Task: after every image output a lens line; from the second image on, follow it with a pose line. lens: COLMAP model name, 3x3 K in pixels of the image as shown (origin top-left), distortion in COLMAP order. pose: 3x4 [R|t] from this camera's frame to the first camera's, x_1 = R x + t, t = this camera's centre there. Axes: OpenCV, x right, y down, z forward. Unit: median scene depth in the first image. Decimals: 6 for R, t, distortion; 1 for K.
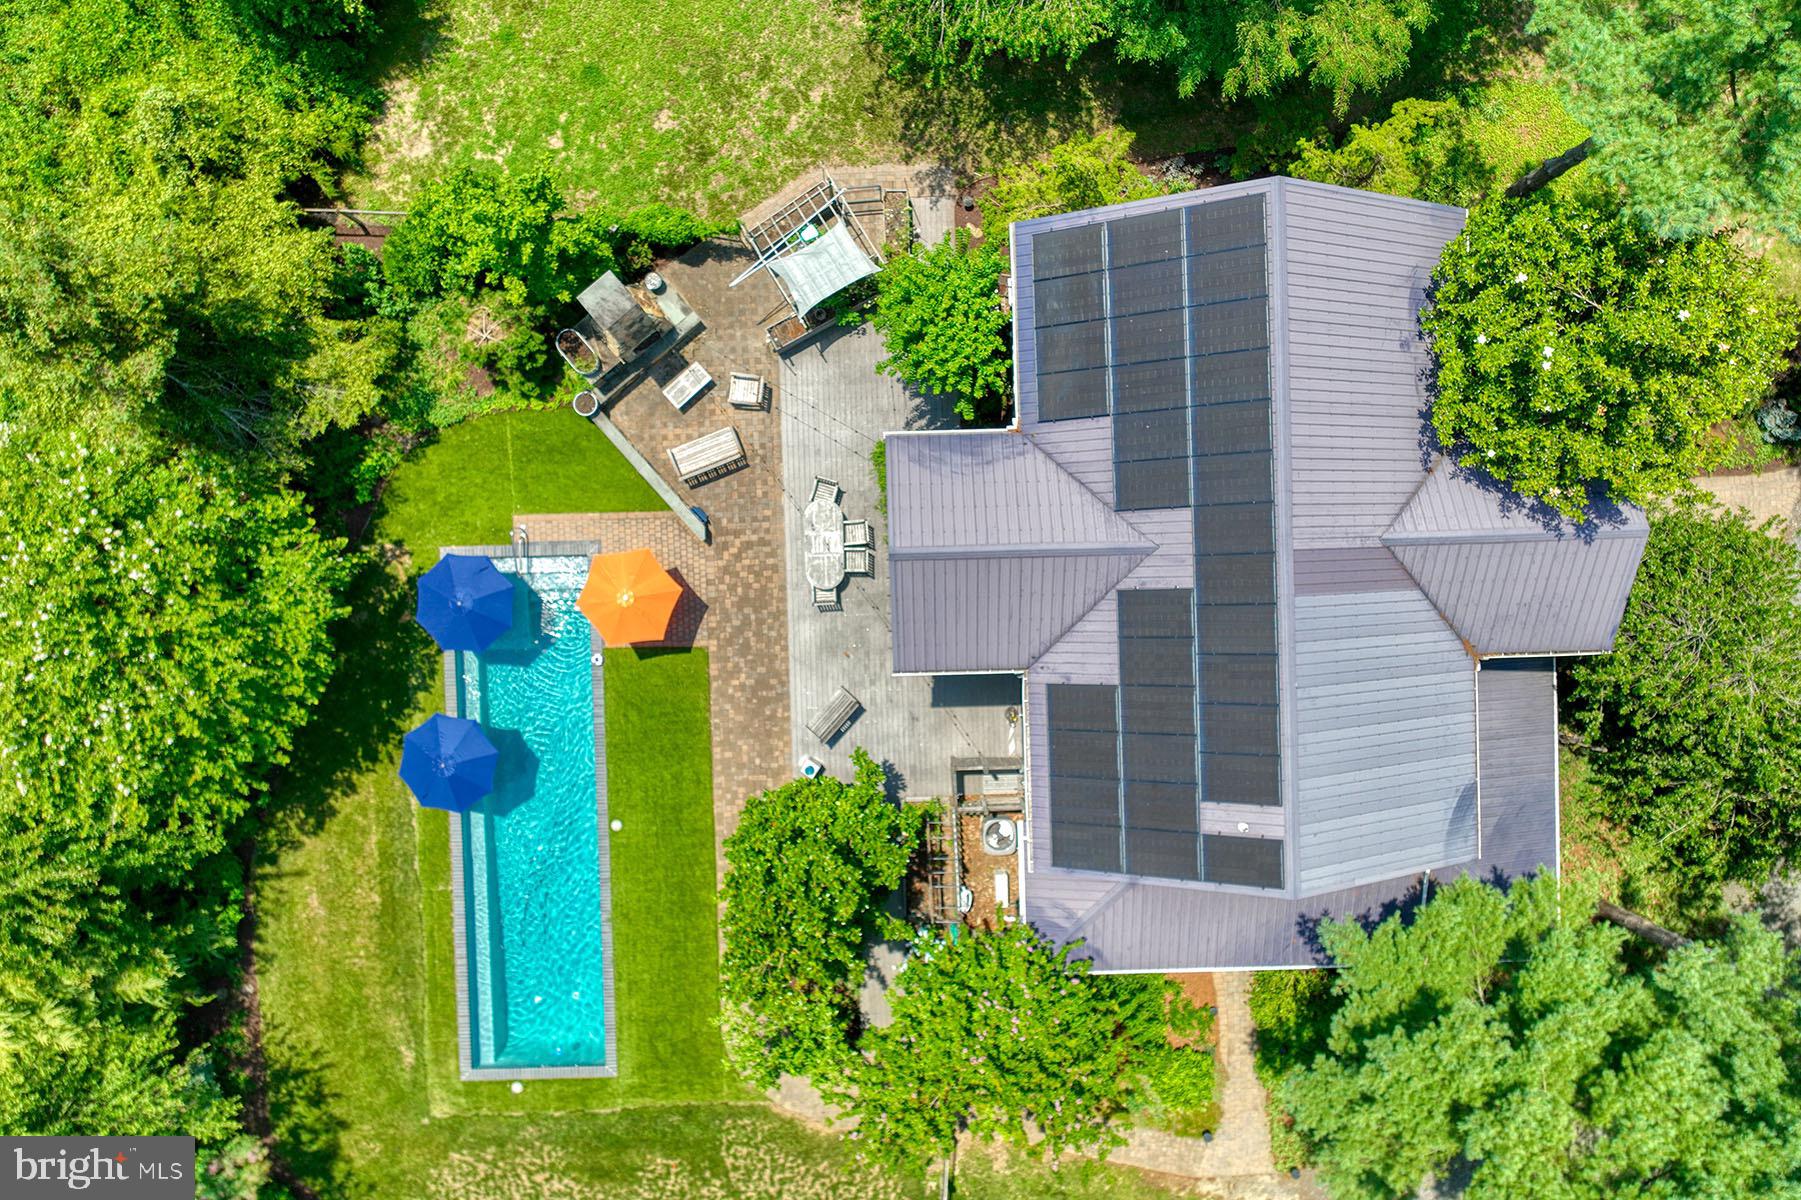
lens RADIAL K [[1272.0, 0, 903.9], [0, 1272.0, 599.5], [0, 0, 1]] dist [-0.003937, 0.018150]
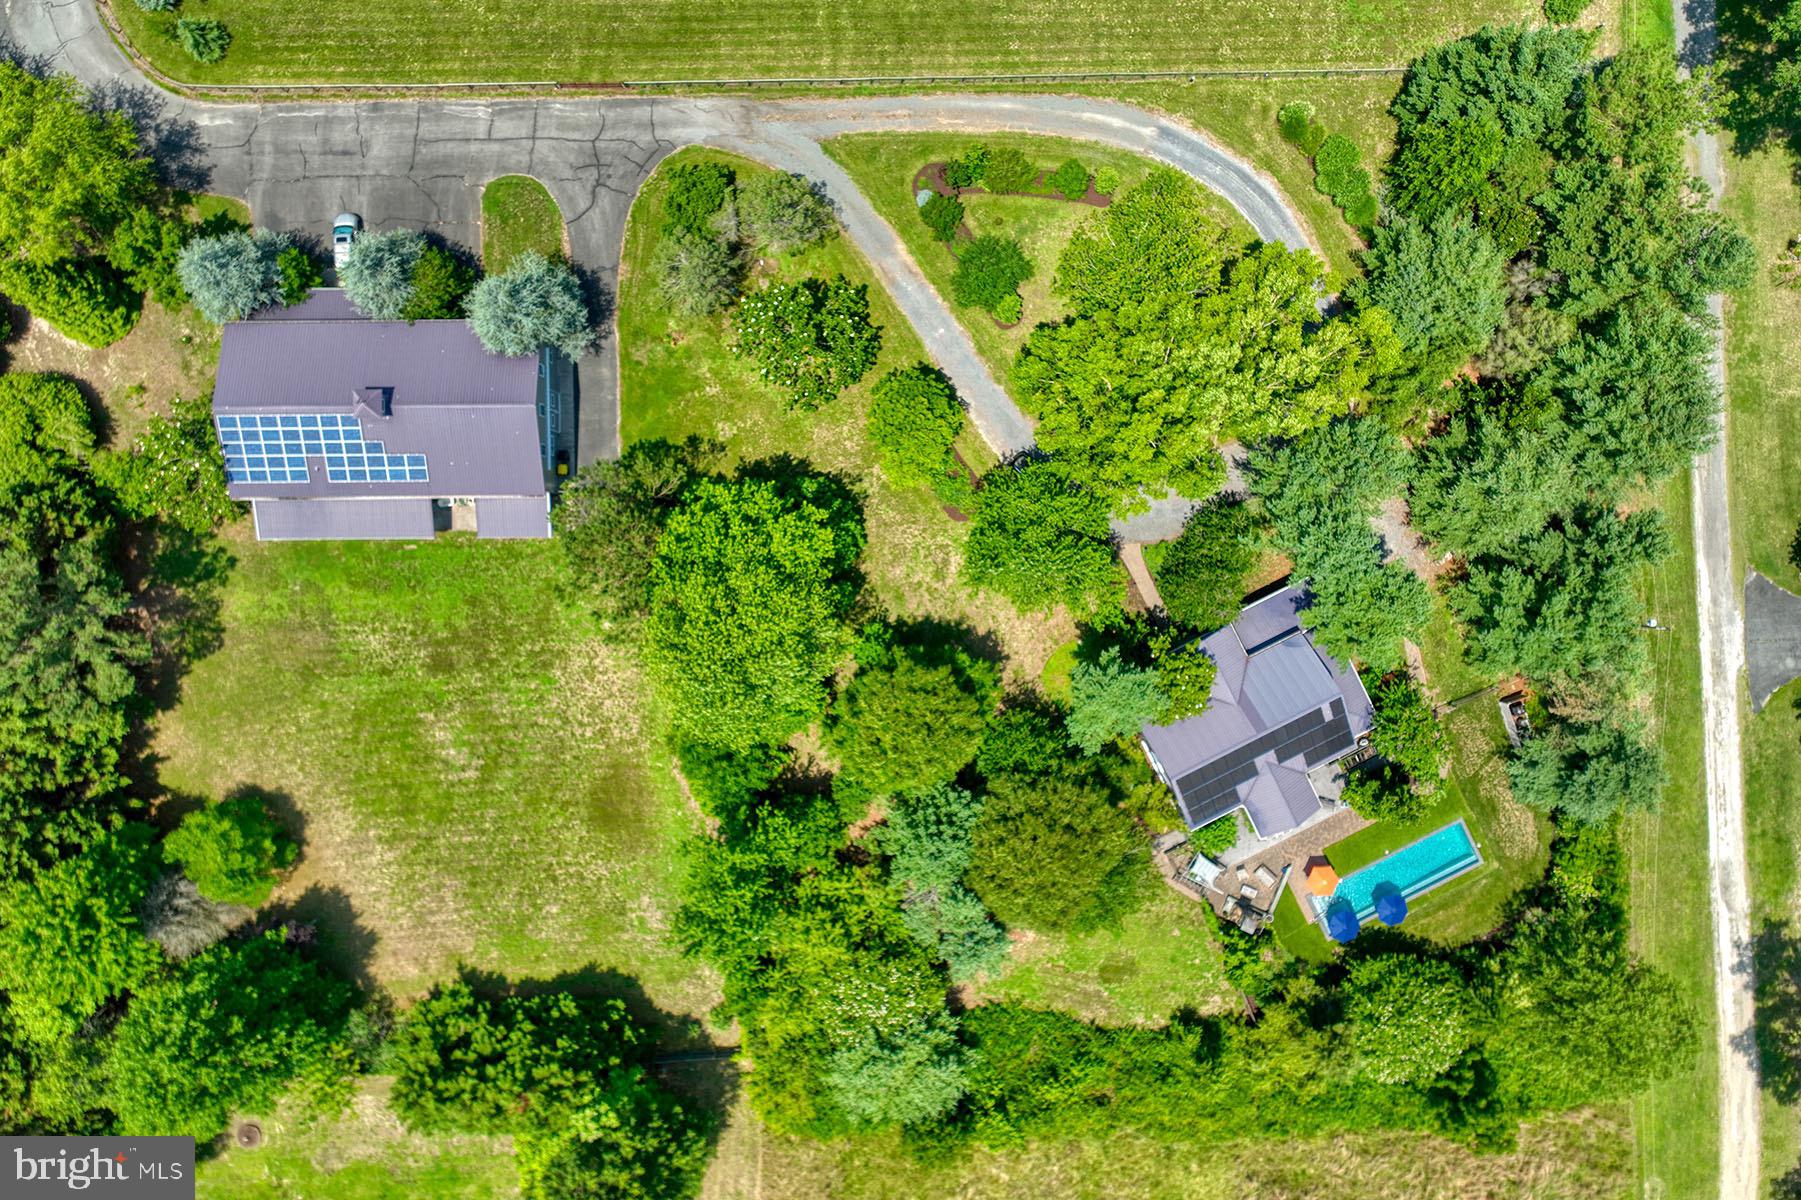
lens RADIAL K [[1272.0, 0, 903.9], [0, 1272.0, 599.5], [0, 0, 1]] dist [-0.003937, 0.018150]
pose [[-0.424758, -0.904581, -0.036248, 0.996063], [0.905228, -0.423852, -0.030206, -0.561997], [0.011960, -0.045643, 0.998886, -2.193275]]
